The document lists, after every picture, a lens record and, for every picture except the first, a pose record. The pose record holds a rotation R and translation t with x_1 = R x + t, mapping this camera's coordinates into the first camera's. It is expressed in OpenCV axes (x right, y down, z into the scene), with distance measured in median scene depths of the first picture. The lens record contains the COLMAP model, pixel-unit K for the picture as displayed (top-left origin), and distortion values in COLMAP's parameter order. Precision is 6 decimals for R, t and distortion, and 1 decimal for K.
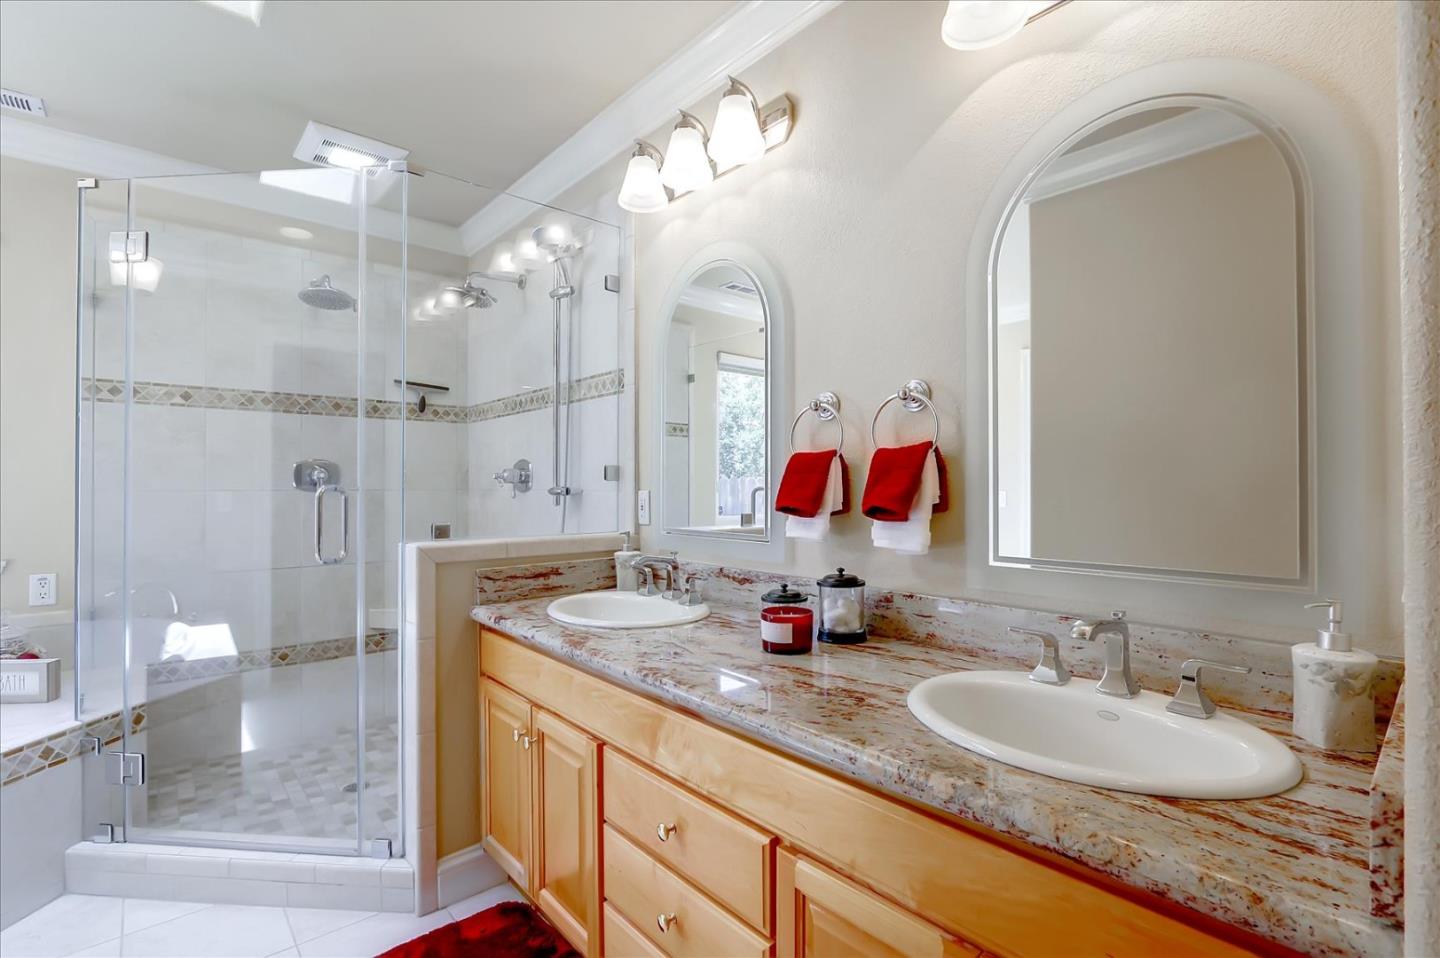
lens RADIAL K [[663.0, 0, 714.8], [0, 663.0, 478.6], [0, 0, 1]] dist [-0.004534, 0.000074]
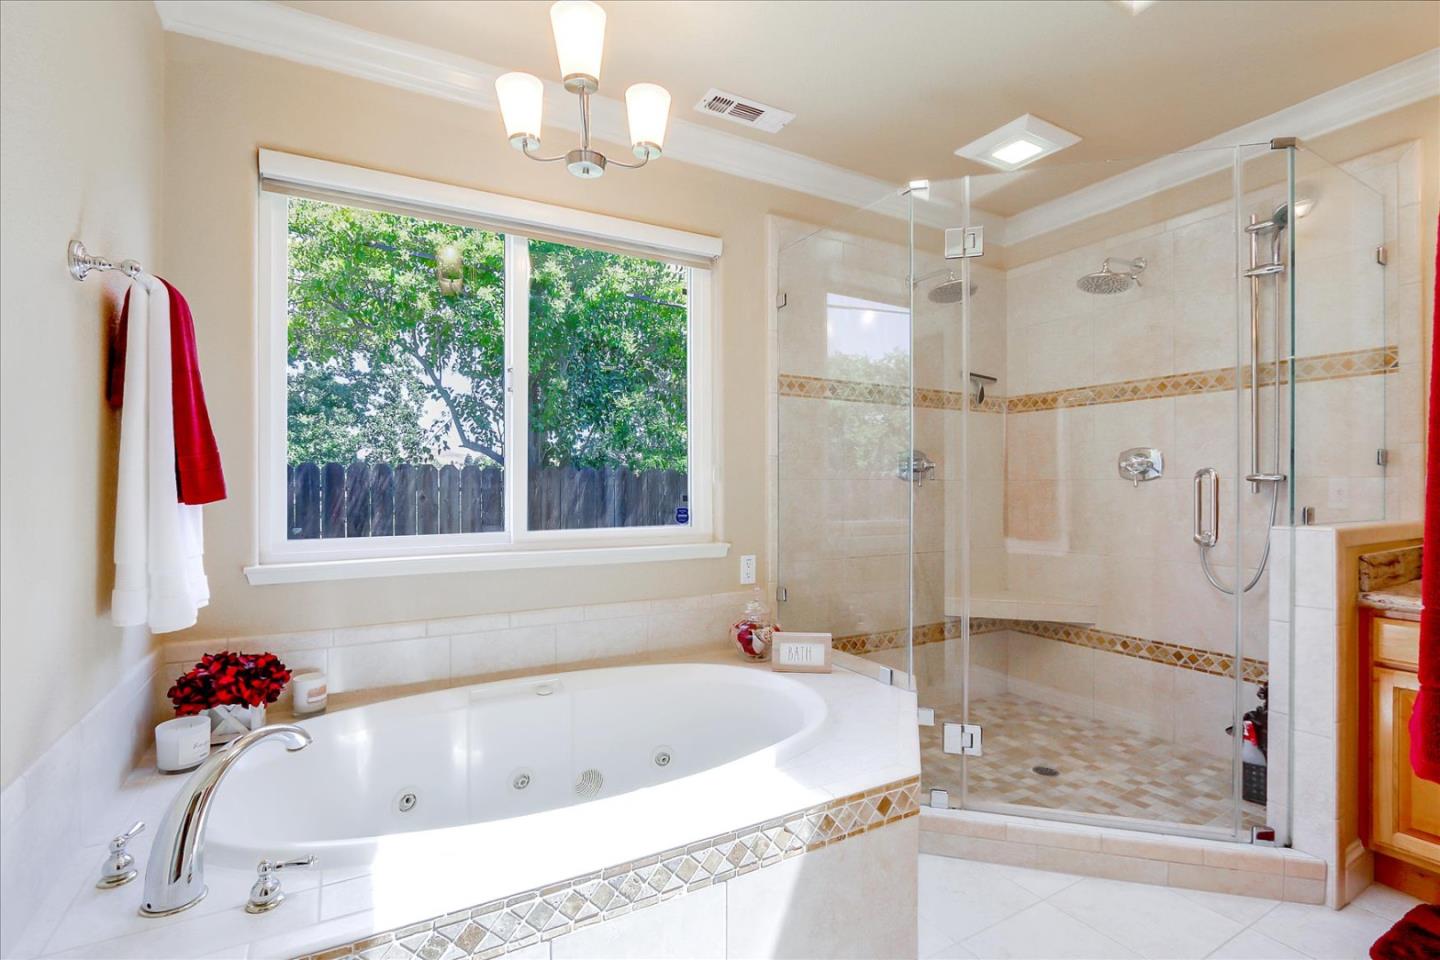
lens RADIAL K [[663.0, 0, 715.5], [0, 663.0, 484.7], [0, 0, 1]] dist [-0.004534, 0.000074]
pose [[0.983932, 0.000068, -0.178545, -0.896352], [0.002299, 0.999912, 0.013049, 0.013629], [0.178531, -0.013250, 0.983845, -0.086388]]
